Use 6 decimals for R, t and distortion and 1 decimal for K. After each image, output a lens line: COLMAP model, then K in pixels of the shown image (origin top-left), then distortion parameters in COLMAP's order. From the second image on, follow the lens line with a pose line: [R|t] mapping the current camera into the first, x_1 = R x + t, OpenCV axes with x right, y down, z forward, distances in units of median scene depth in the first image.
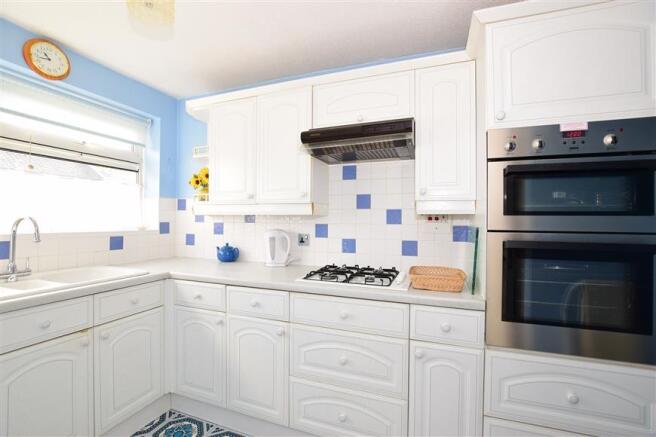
lens RADIAL K [[295.2, 0, 328.0], [0, 295.2, 218.5], [0, 0, 1]] dist [-0.000328, -0.000092]
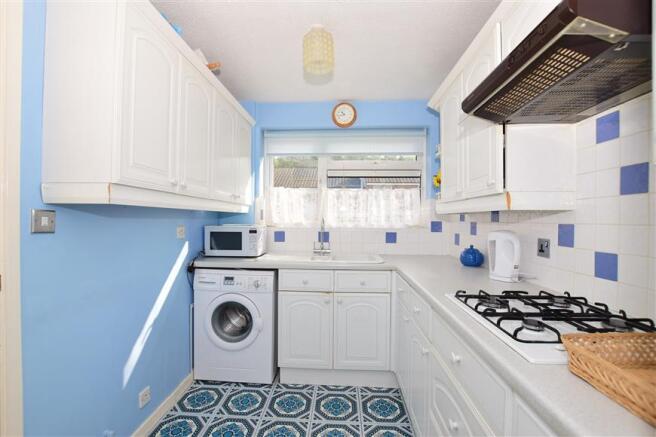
lens RADIAL K [[311.7, 0, 328.0], [0, 311.7, 218.5], [0, 0, 1]] dist [0.000031, 0.000065]
pose [[0.292201, -0.006601, -0.956334, 0.467608], [0.008383, 0.999955, -0.004341, 0.005932], [0.956320, -0.006749, 0.292243, 0.362878]]
